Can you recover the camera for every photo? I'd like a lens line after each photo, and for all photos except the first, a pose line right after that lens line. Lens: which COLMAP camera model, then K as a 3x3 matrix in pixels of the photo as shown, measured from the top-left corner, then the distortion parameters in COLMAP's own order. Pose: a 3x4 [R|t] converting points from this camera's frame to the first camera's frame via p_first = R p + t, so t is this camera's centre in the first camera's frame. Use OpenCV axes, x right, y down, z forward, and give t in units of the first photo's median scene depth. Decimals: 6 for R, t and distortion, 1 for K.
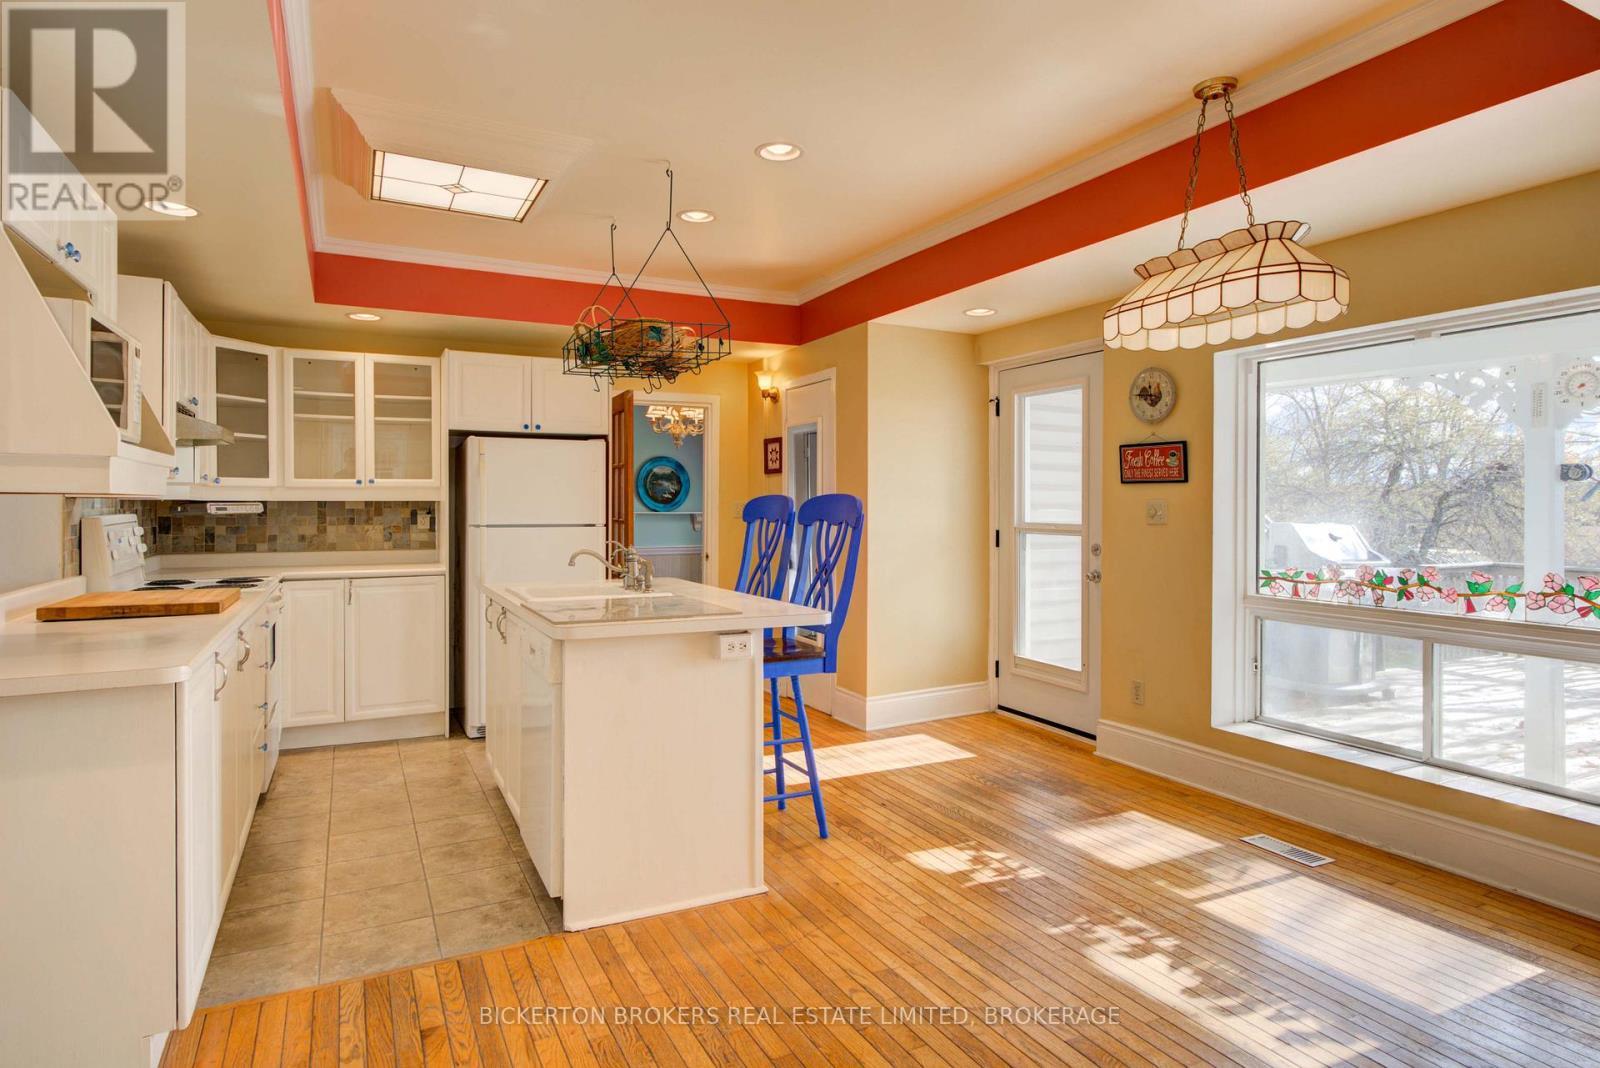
lens RADIAL K [[848.6, 0, 782.5], [0, 848.6, 513.0], [0, 0, 1]] dist [0.004106, 0.002383]
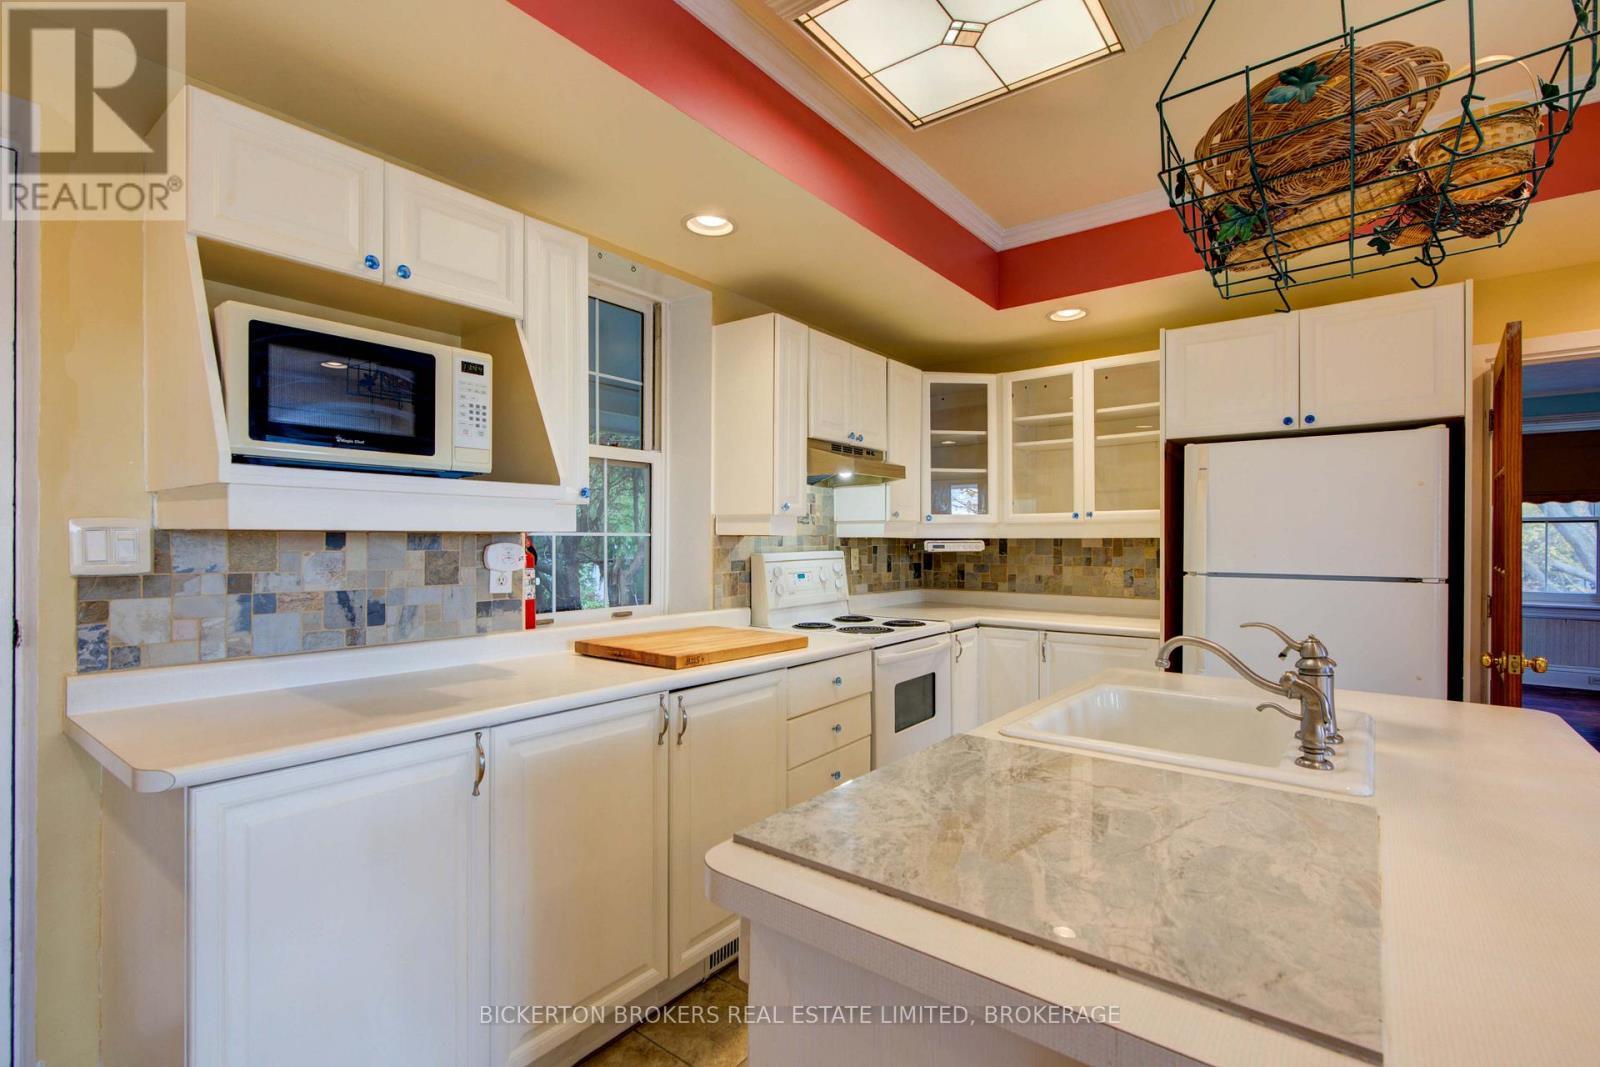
lens RADIAL K [[731.0, 0, 802.8], [0, 731.0, 536.0], [0, 0, 1]] dist [-0.003802, 0.001079]
pose [[0.437717, -0.006023, -0.899093, 0.037351], [-0.007362, 0.999920, -0.010283, -0.008057], [0.899083, 0.011120, 0.437637, 0.523728]]
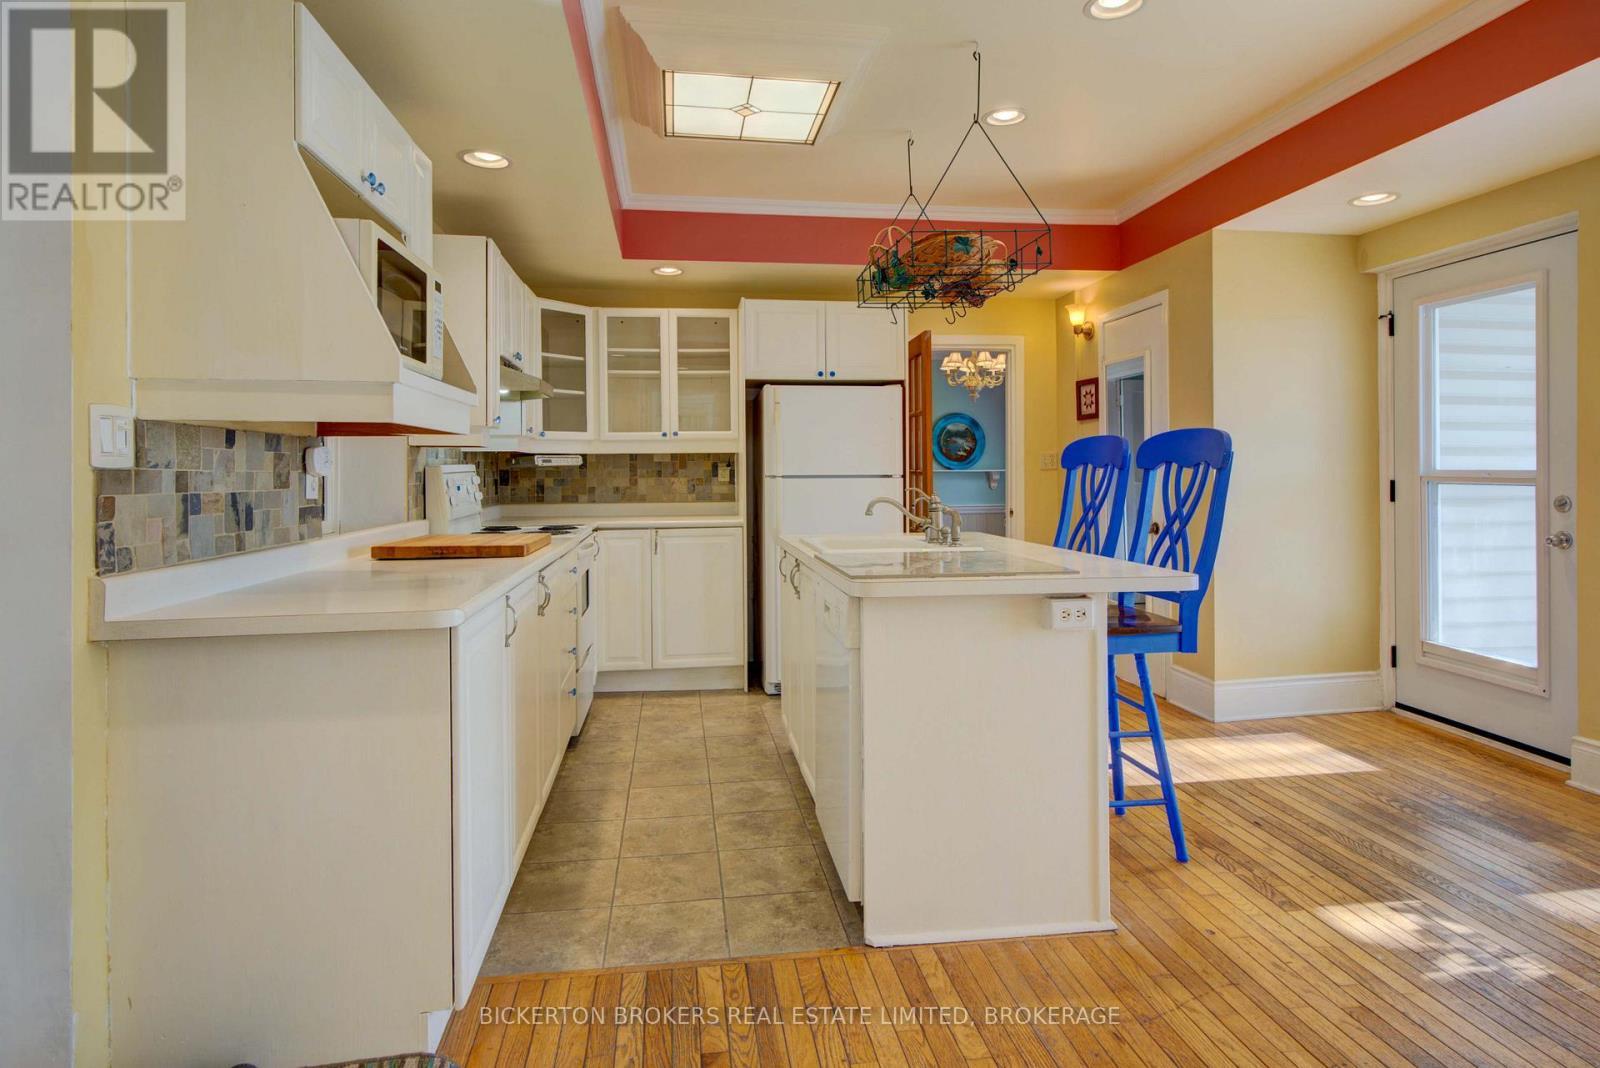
lens RADIAL K [[848.6, 0, 796.2], [0, 848.6, 463.2], [0, 0, 1]] dist [0.004106, 0.002383]
pose [[0.947484, -0.010824, -0.319619, -0.026978], [0.006837, 0.999884, -0.013592, 0.015373], [0.319729, 0.010693, 0.947449, 0.100573]]
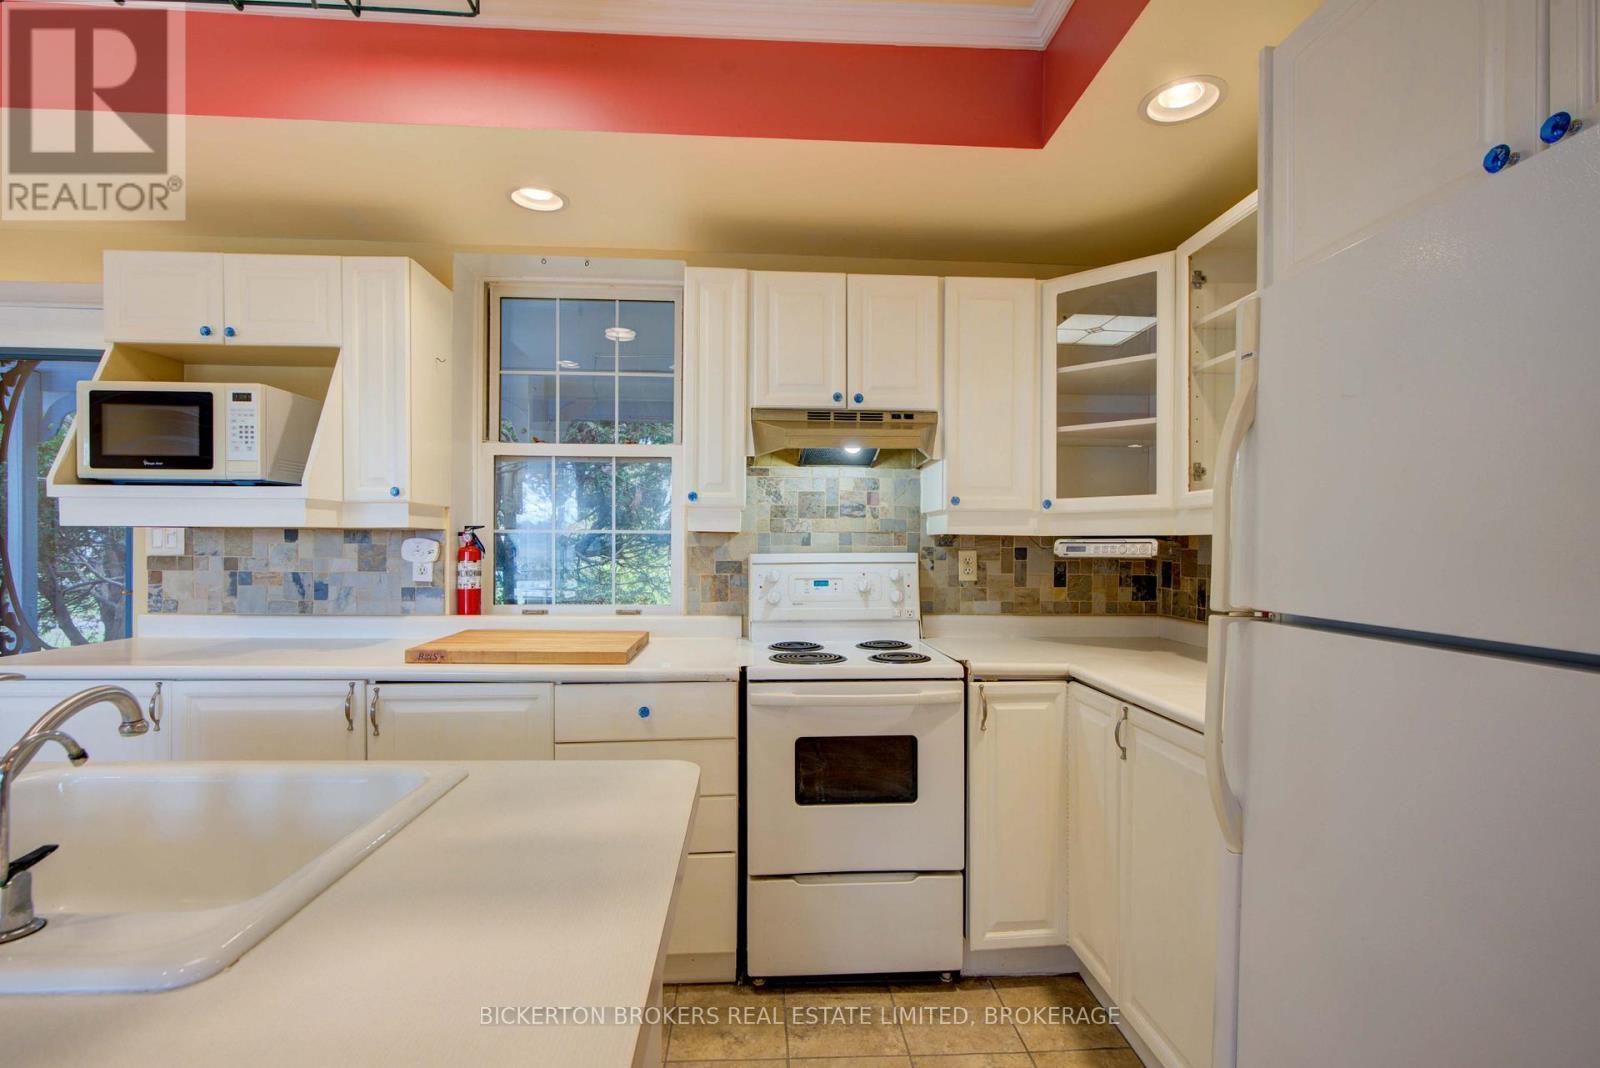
lens RADIAL K [[731.0, 0, 802.2], [0, 731.0, 547.0], [0, 0, 1]] dist [-0.003802, 0.001079]
pose [[-0.386848, 0.000811, -0.922143, -0.090516], [-0.013120, 0.999894, 0.006383, -0.007783], [0.922050, 0.014568, -0.386796, 1.101863]]
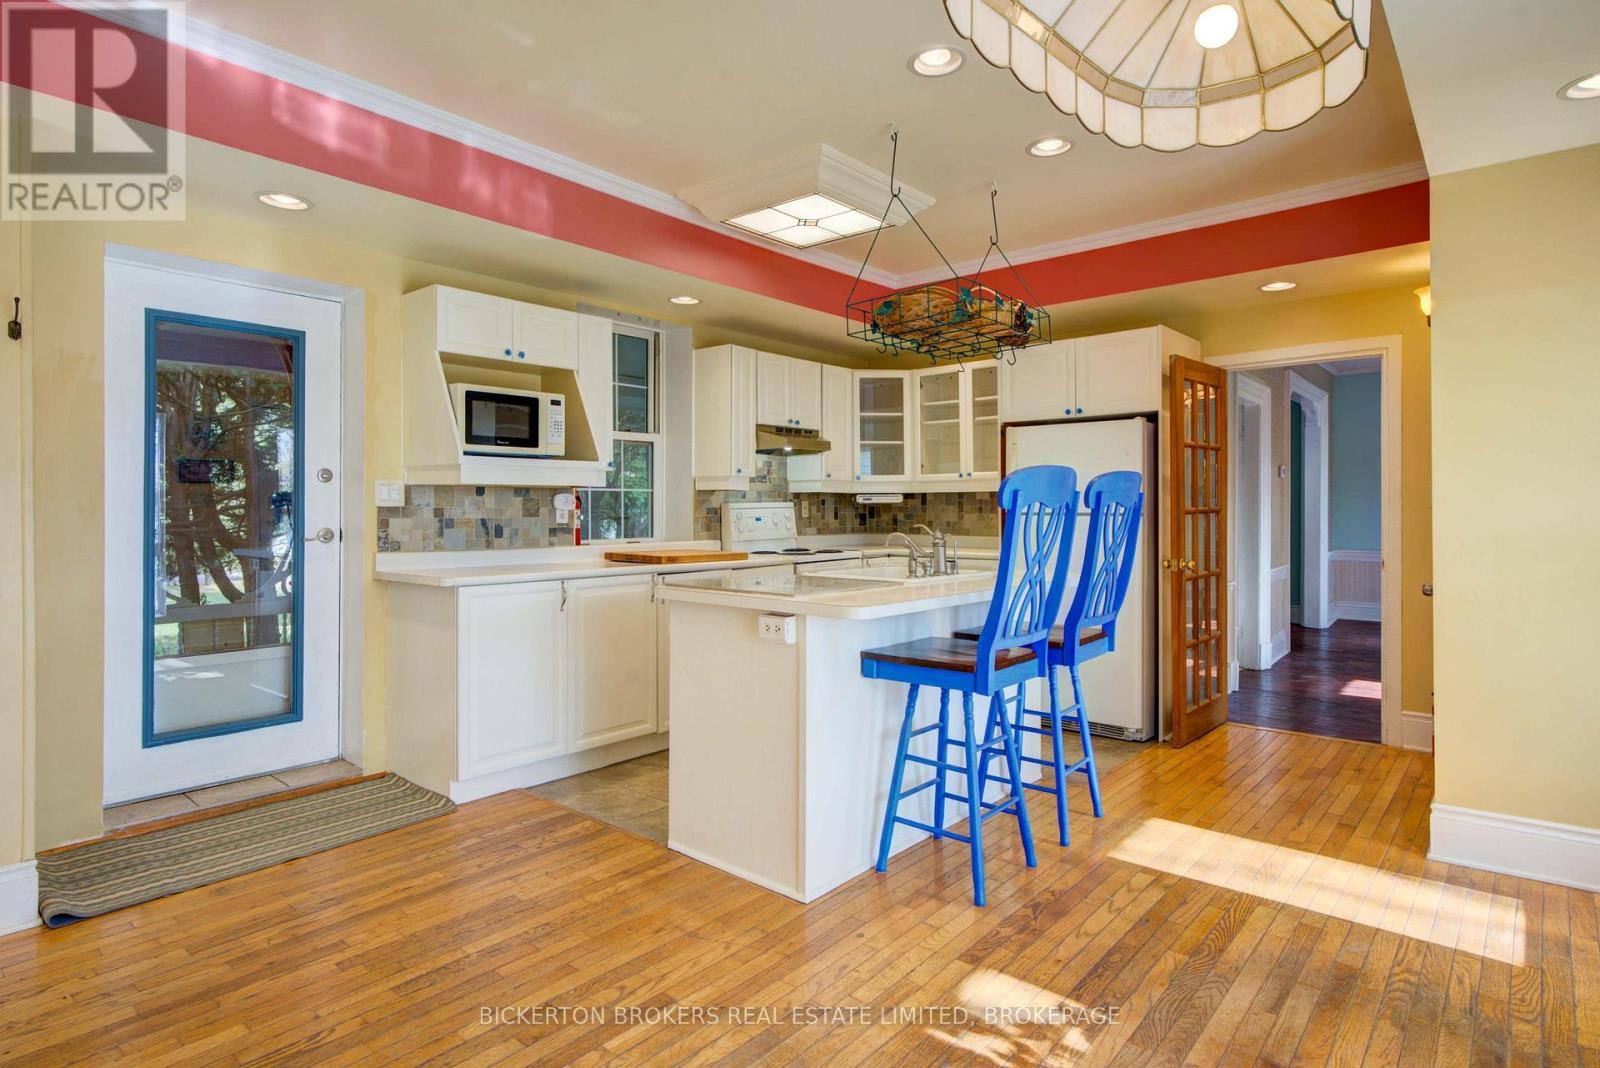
lens RADIAL K [[848.6, 0, 812.7], [0, 848.6, 489.2], [0, 0, 1]] dist [0.004106, 0.002383]
pose [[0.400515, -0.022105, -0.916024, 0.561358], [-0.001918, 0.999687, -0.024963, 0.013524], [0.916288, 0.011755, 0.400347, 0.420884]]
